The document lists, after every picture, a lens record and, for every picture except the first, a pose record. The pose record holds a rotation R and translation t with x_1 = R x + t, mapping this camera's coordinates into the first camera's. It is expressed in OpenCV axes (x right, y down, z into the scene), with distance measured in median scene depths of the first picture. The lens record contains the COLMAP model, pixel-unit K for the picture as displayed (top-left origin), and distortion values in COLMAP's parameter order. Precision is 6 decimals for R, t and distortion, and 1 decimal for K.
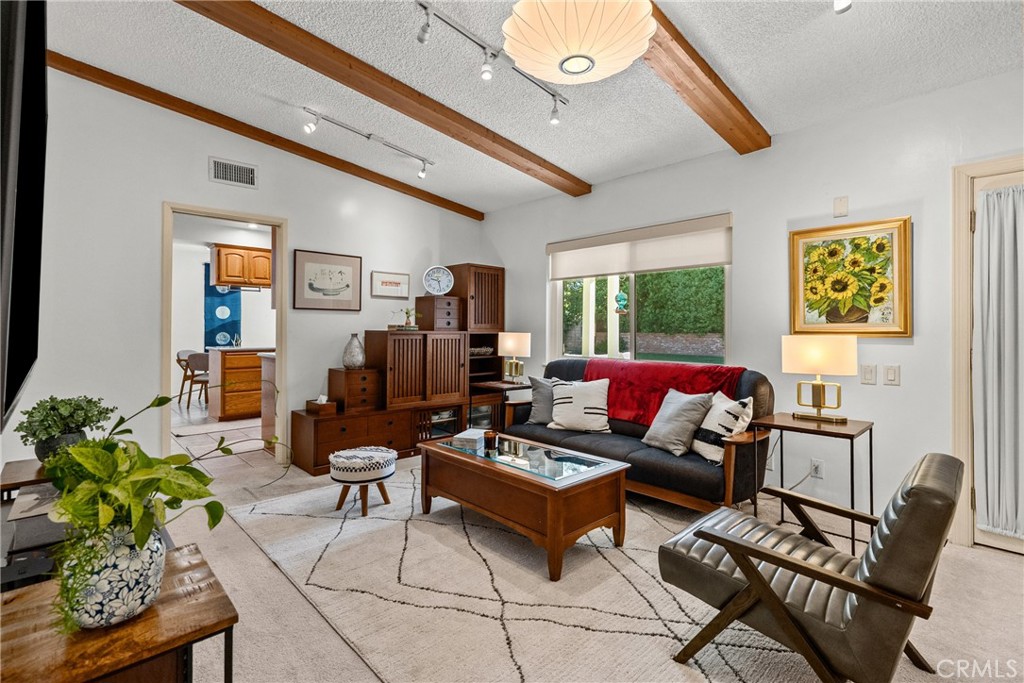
lens RADIAL K [[470.5, 0, 510.7], [0, 470.5, 327.2], [0, 0, 1]] dist [-0.000125, 0.000036]
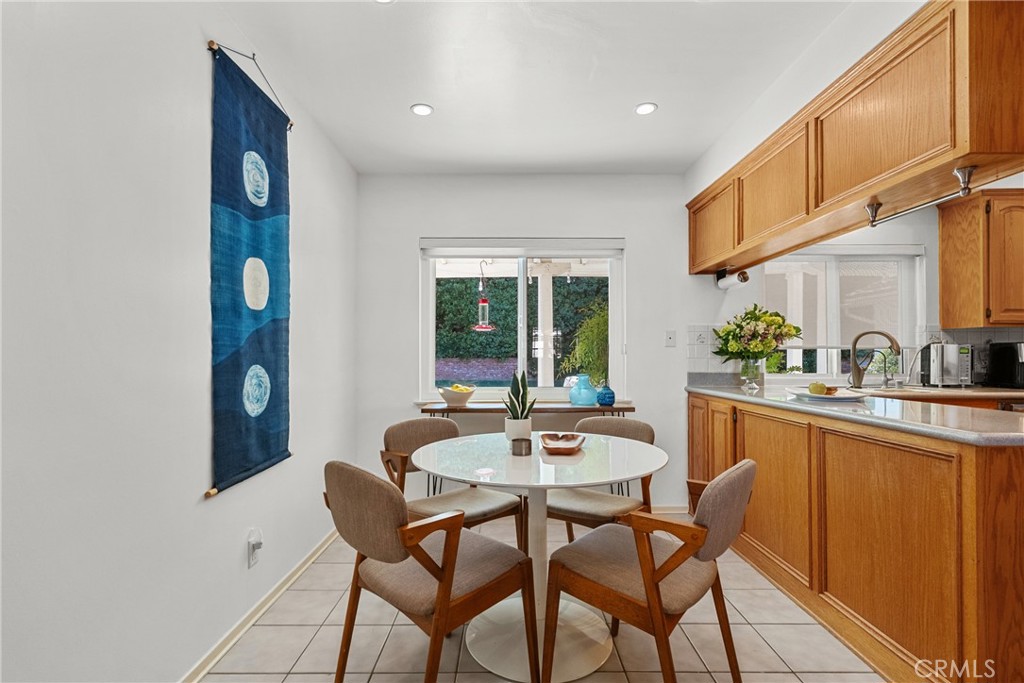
lens RADIAL K [[467.2, 0, 512.1], [0, 467.2, 348.5], [0, 0, 1]] dist [-0.000609, 0.000120]
pose [[0.688707, 0.007506, 0.725001, -0.540607], [-0.001935, 0.999962, -0.008514, 0.002003], [-0.725037, 0.004460, 0.688695, 0.580817]]
